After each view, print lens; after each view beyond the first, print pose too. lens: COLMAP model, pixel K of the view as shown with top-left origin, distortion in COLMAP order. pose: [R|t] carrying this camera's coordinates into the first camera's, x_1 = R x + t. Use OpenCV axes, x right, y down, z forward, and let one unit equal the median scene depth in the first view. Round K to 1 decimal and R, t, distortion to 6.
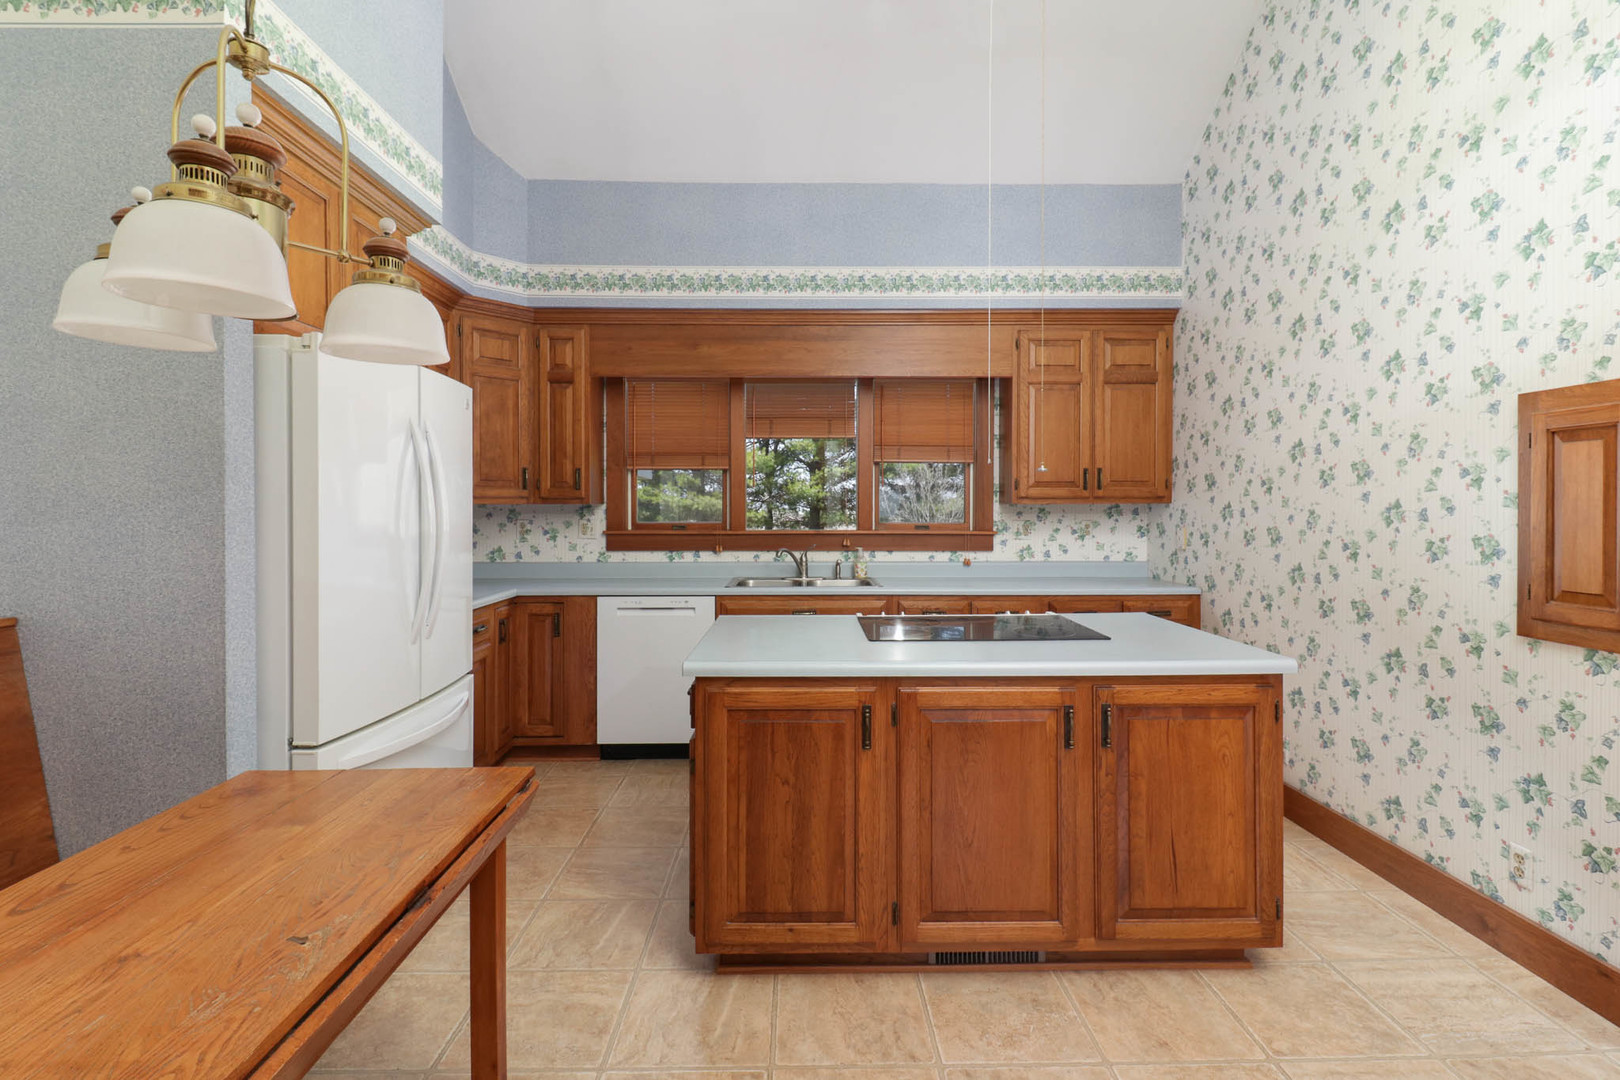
lens RADIAL K [[753.7, 0, 823.0], [0, 753.7, 516.7], [0, 0, 1]] dist [0.012220, -0.001925]
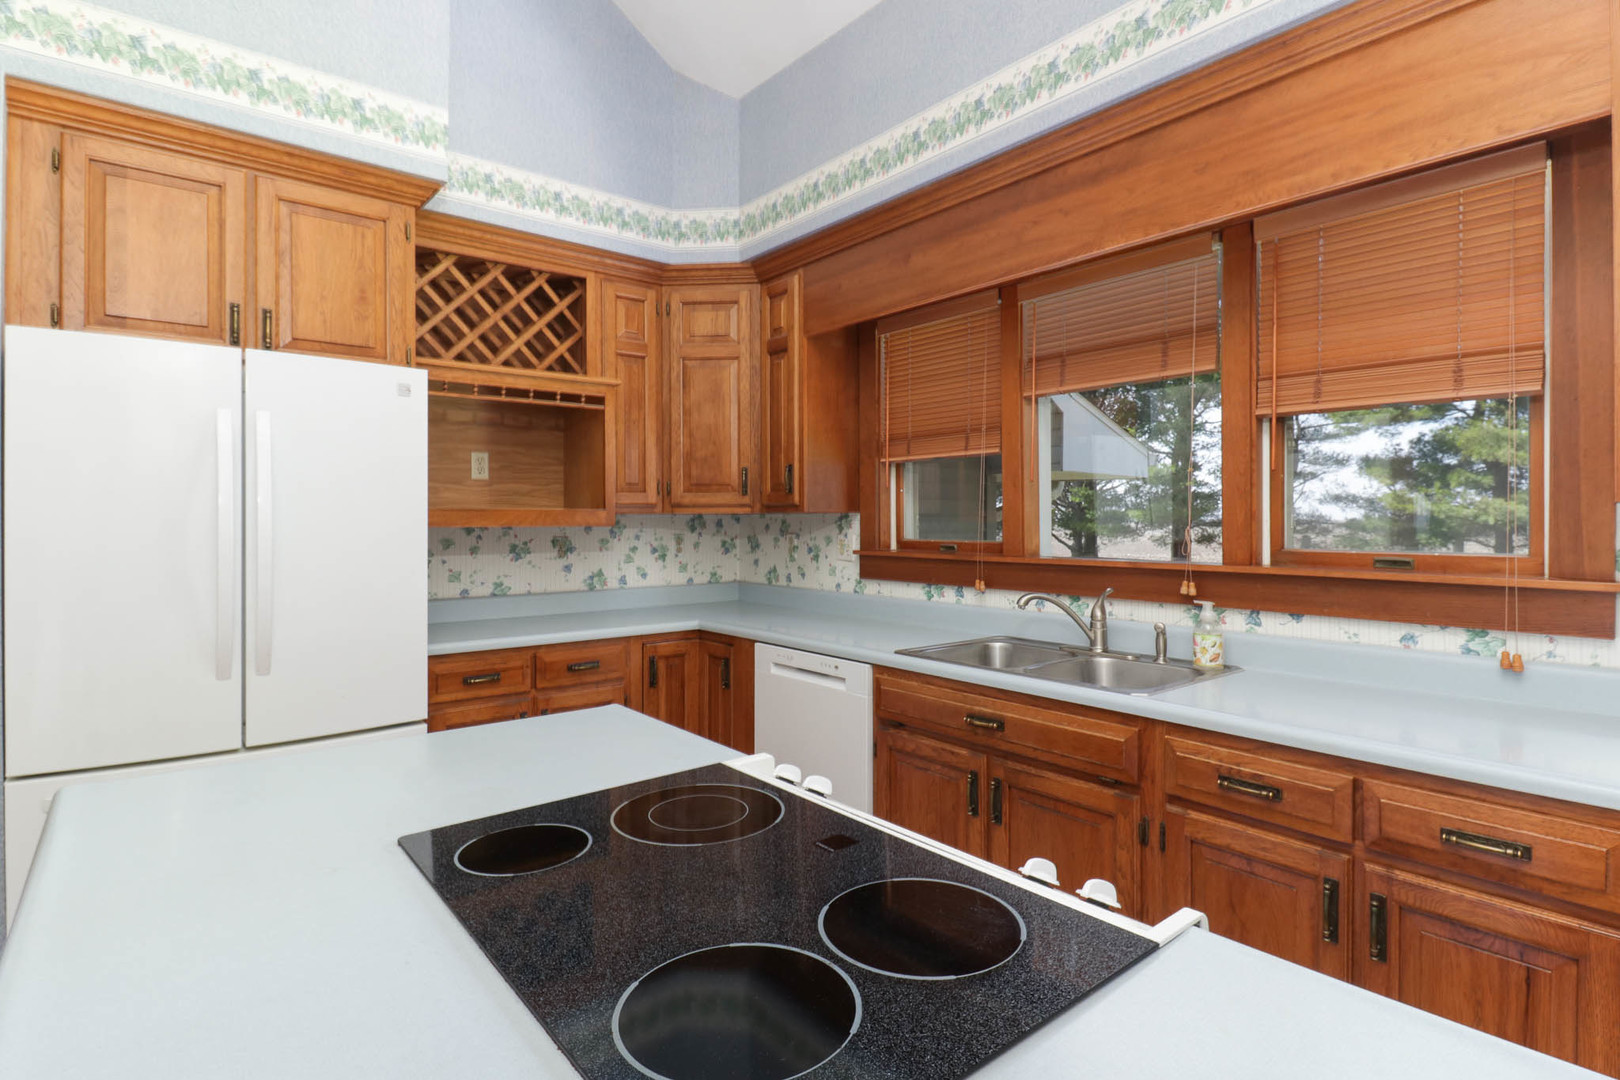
lens RADIAL K [[824.4, 0, 815.0], [0, 824.4, 524.2], [0, 0, 1]] dist [0.002130, -0.001679]
pose [[0.613647, 0.003236, -0.789574, 0.321688], [-0.006752, 0.999977, -0.001150, -0.004960], [0.789552, 0.006037, 0.613654, 0.520049]]
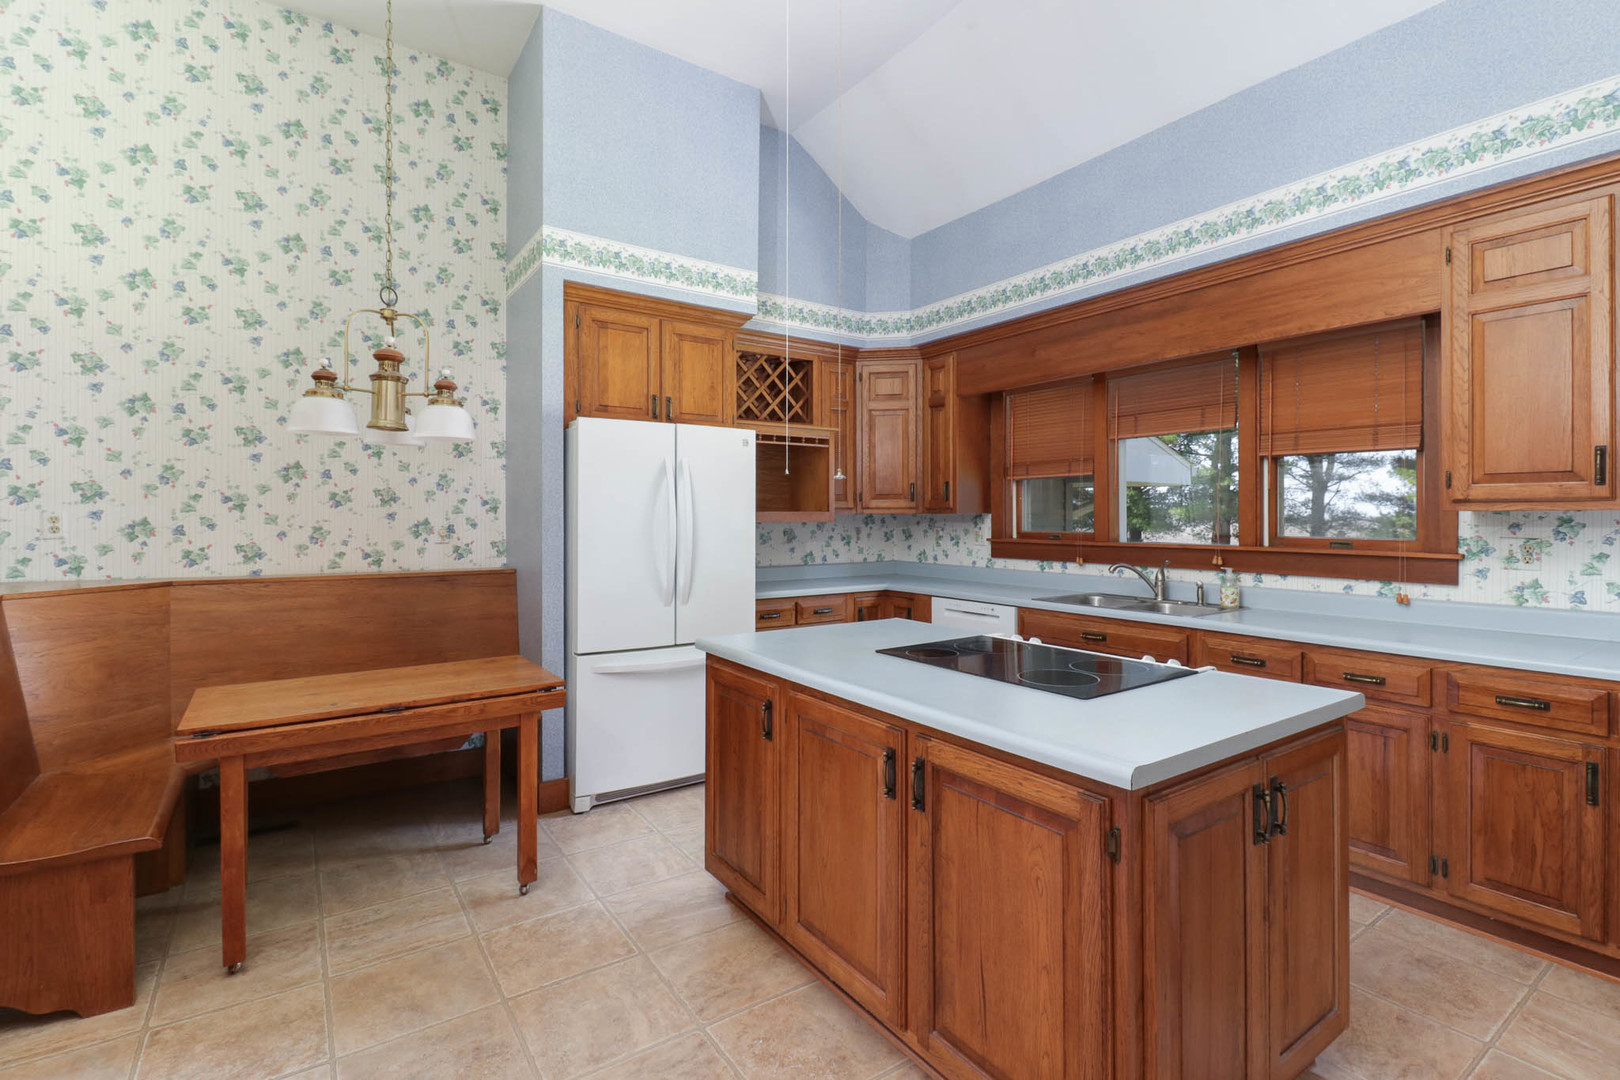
lens RADIAL K [[753.7, 0, 821.3], [0, 753.7, 517.0], [0, 0, 1]] dist [0.012220, -0.001925]
pose [[0.558232, 0.000471, -0.829685, 0.491269], [-0.007809, 0.999959, -0.004686, -0.004993], [0.829648, 0.009095, 0.558213, 0.221274]]
